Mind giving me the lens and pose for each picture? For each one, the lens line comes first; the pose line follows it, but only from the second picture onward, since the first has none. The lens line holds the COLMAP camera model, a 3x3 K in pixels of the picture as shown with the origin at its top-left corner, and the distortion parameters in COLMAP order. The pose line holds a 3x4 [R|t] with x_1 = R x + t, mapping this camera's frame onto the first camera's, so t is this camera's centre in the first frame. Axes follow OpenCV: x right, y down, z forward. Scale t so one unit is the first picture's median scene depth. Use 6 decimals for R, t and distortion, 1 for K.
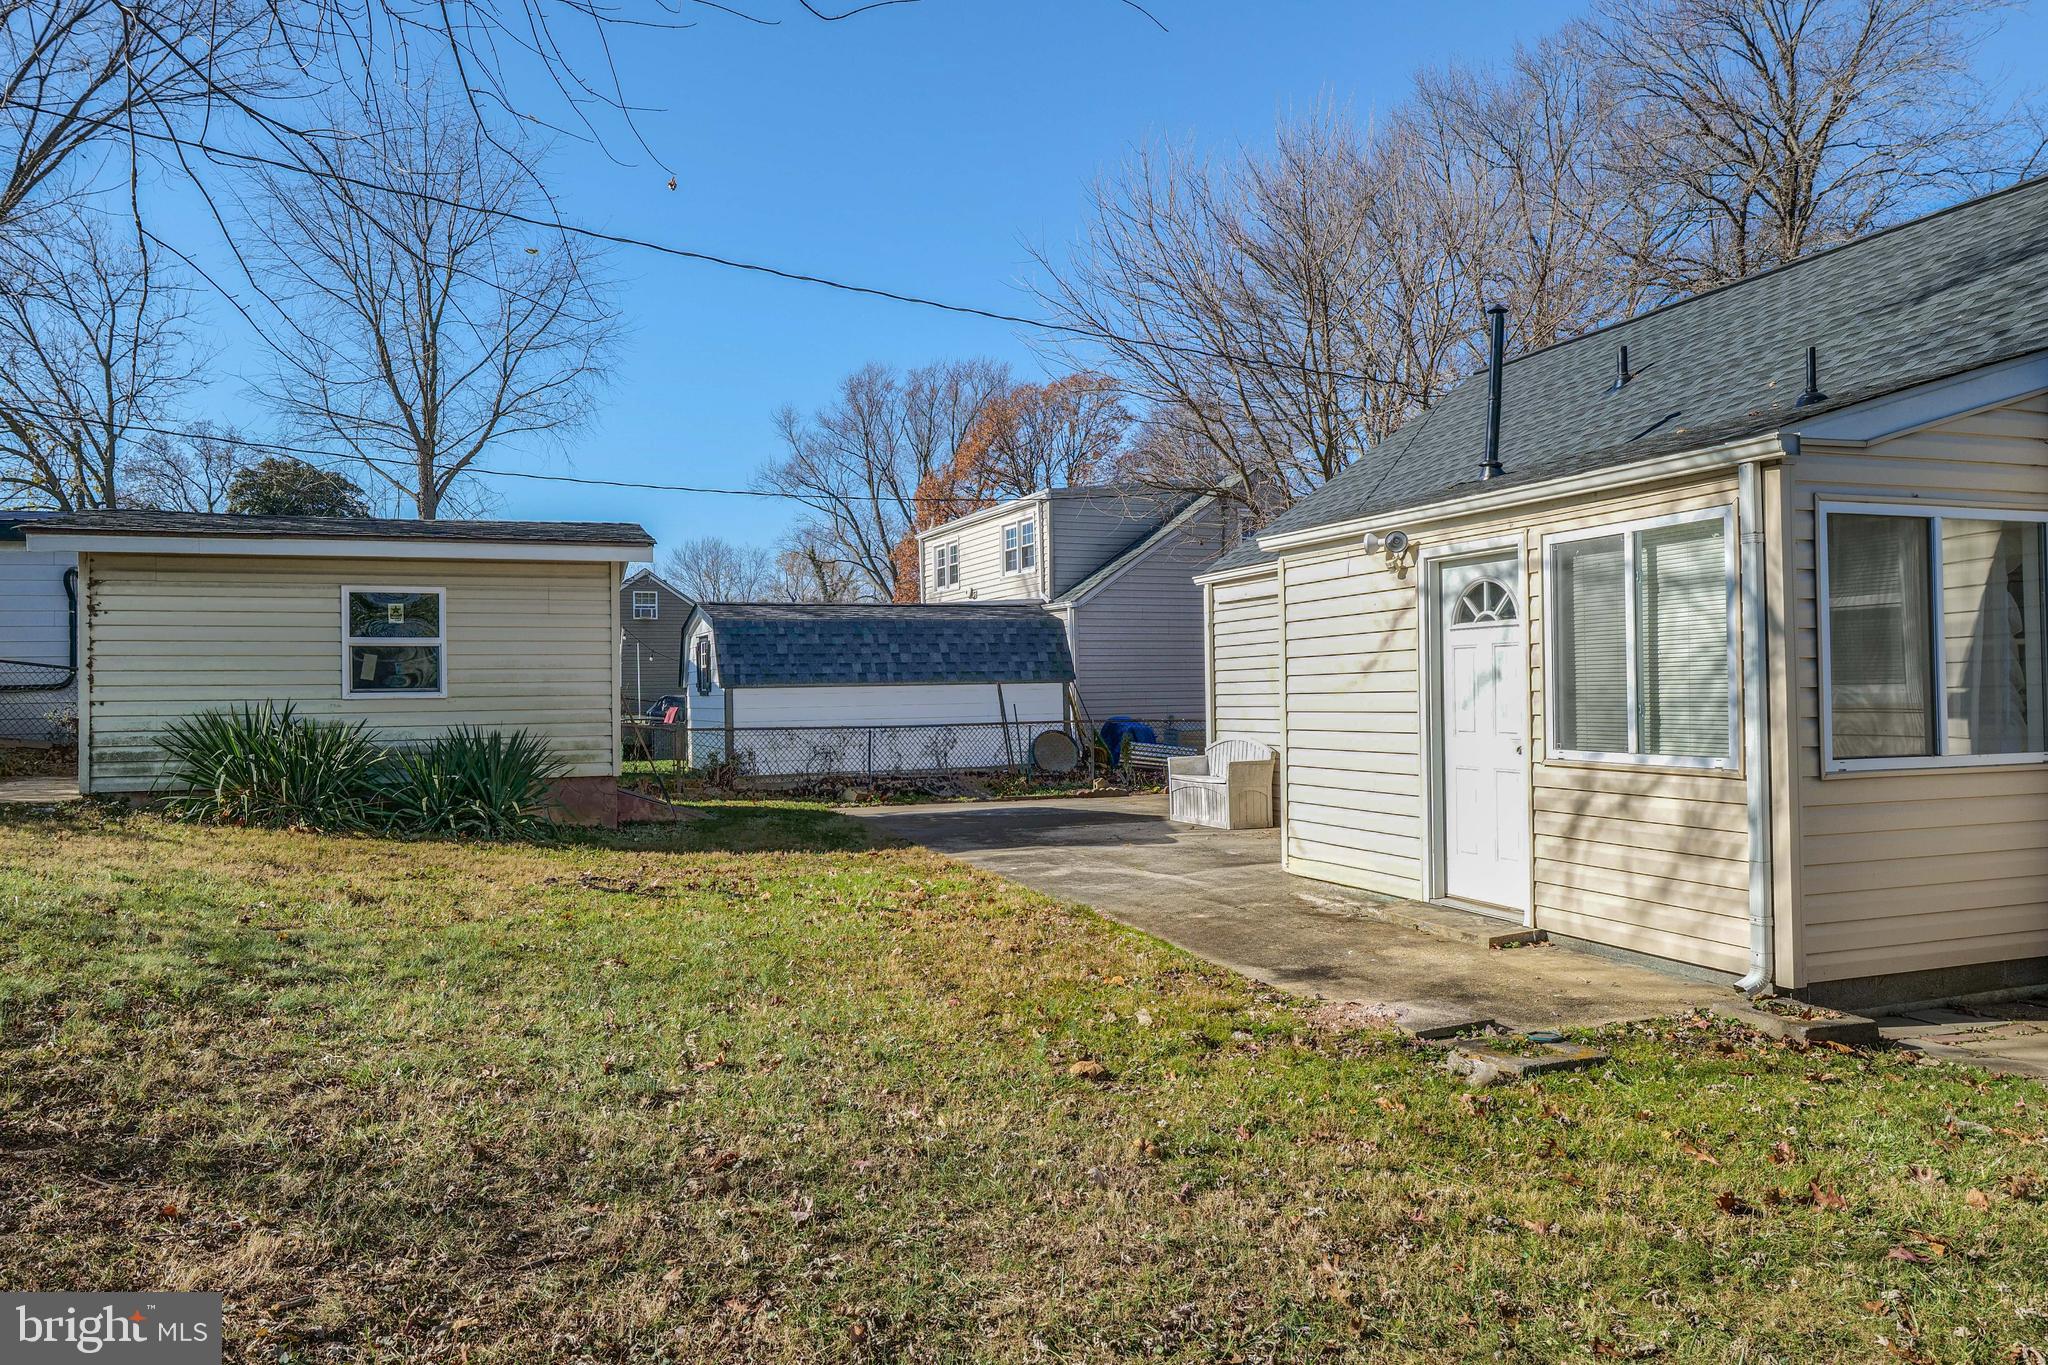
lens RADIAL K [[1410.0, 0, 1024.0], [0, 1410.0, 682.5], [0, 0, 1]] dist [0.000069, -0.000054]
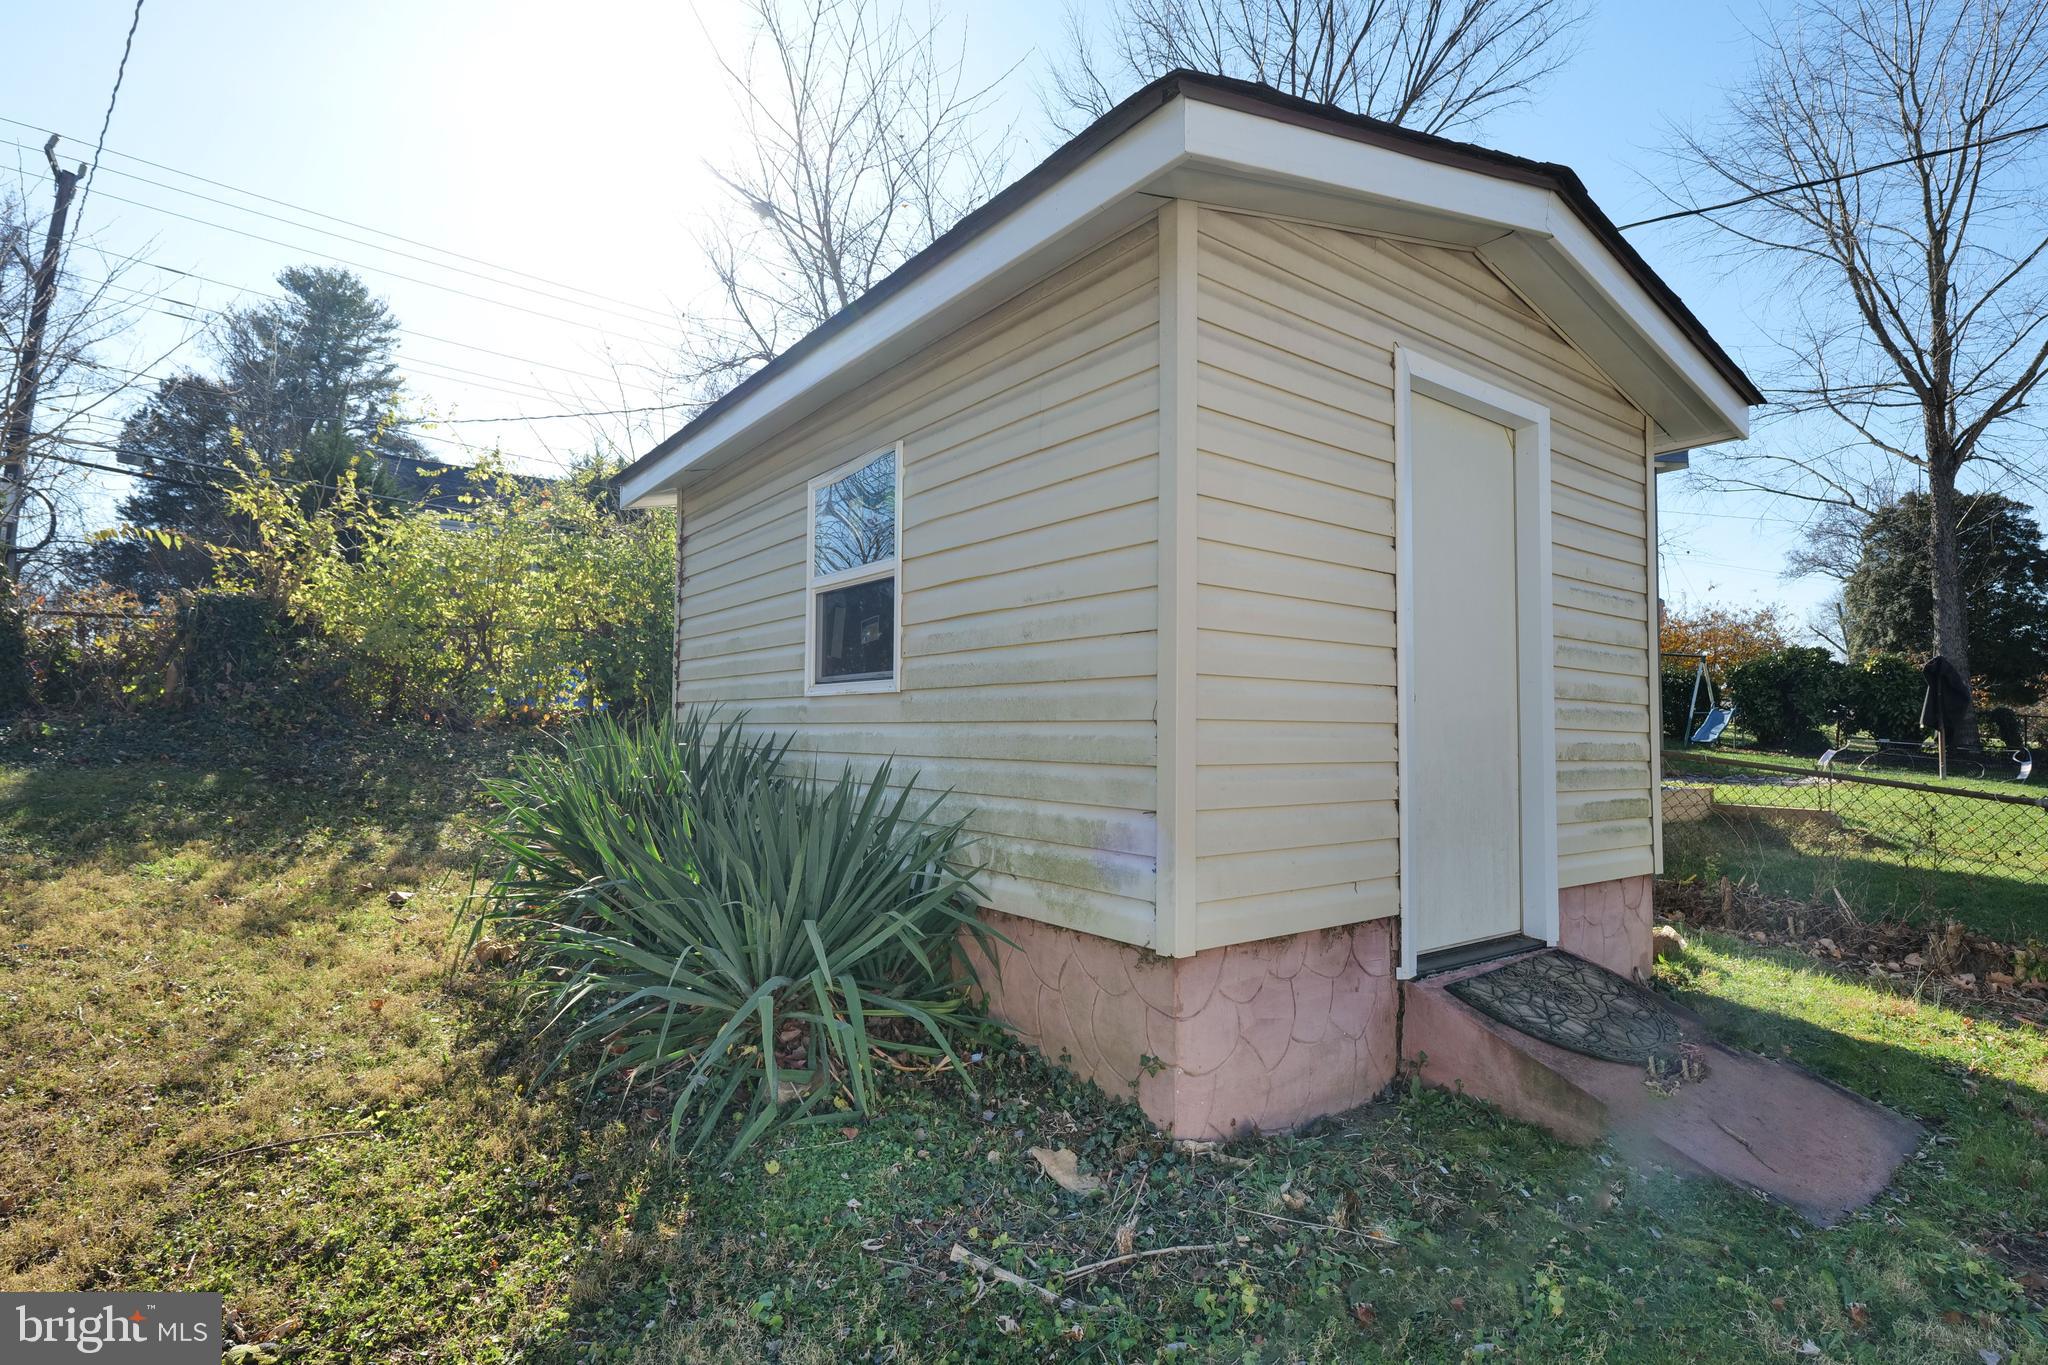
lens RADIAL K [[1015.2, 0, 1024.0], [0, 1015.2, 682.5], [0, 0, 1]] dist [0.000552, 0.000034]
pose [[0.278151, -0.029229, -0.960093, -0.039014], [-0.005960, 0.999465, -0.032154, 0.007094], [0.960519, 0.014666, 0.277828, 0.377918]]
